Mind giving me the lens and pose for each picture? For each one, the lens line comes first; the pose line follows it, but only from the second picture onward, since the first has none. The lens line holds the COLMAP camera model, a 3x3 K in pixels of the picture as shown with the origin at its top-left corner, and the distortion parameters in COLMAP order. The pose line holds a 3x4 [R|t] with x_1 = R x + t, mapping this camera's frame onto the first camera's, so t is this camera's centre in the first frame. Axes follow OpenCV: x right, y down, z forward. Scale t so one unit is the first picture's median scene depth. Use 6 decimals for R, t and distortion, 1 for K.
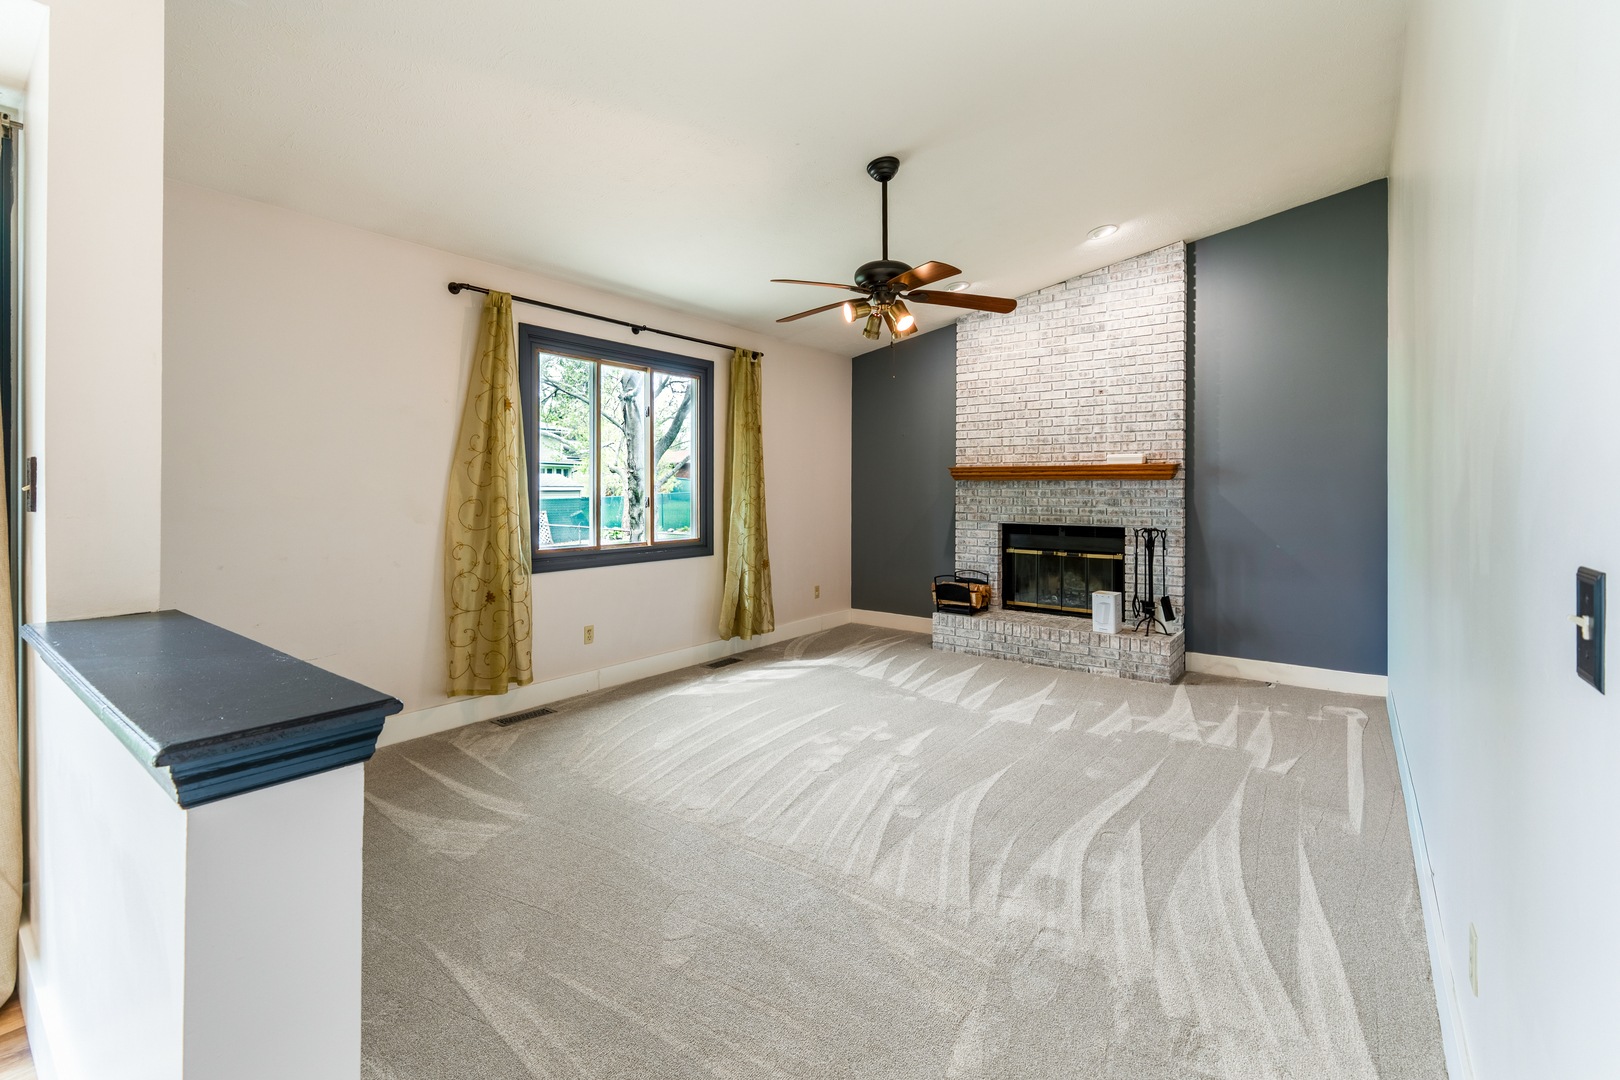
lens RADIAL K [[715.8, 0, 802.9], [0, 715.8, 484.4], [0, 0, 1]] dist [-0.002004, -0.000241]
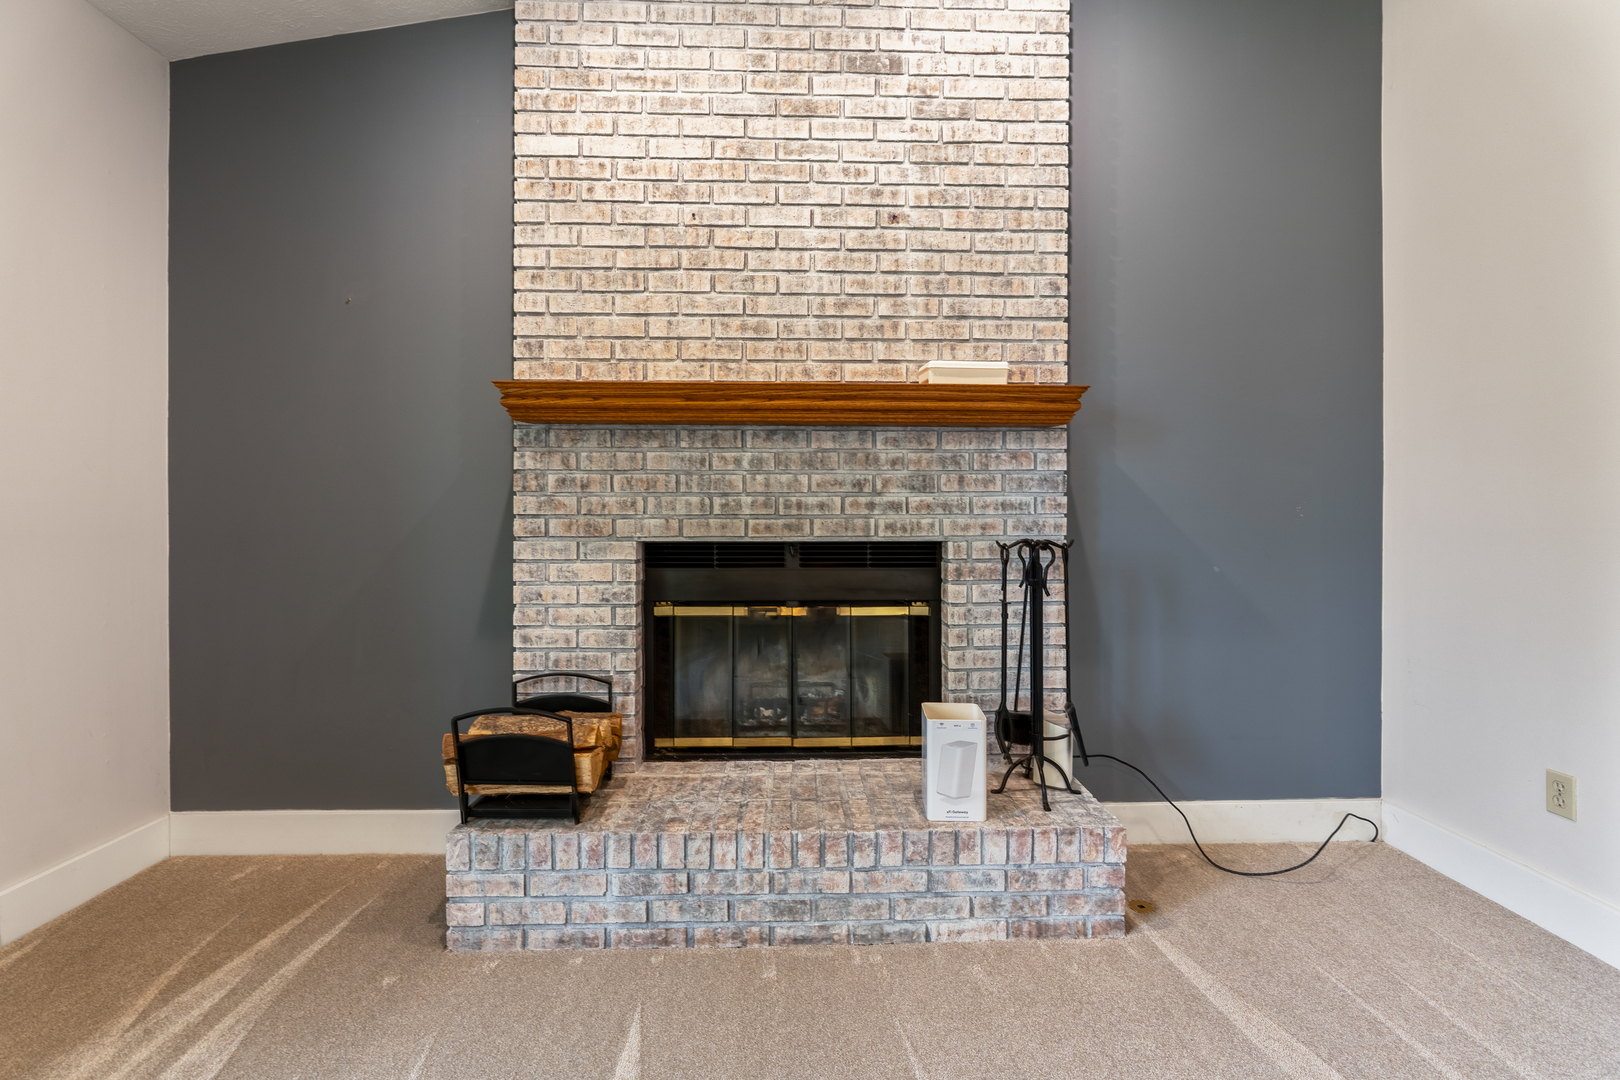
lens RADIAL K [[715.8, 0, 823.6], [0, 715.8, 517.1], [0, 0, 1]] dist [-0.002004, -0.000241]
pose [[0.773328, -0.003693, 0.633995, 0.119623], [-0.001258, 0.999972, 0.007359, 0.041882], [-0.634005, -0.006489, 0.773302, 0.703501]]
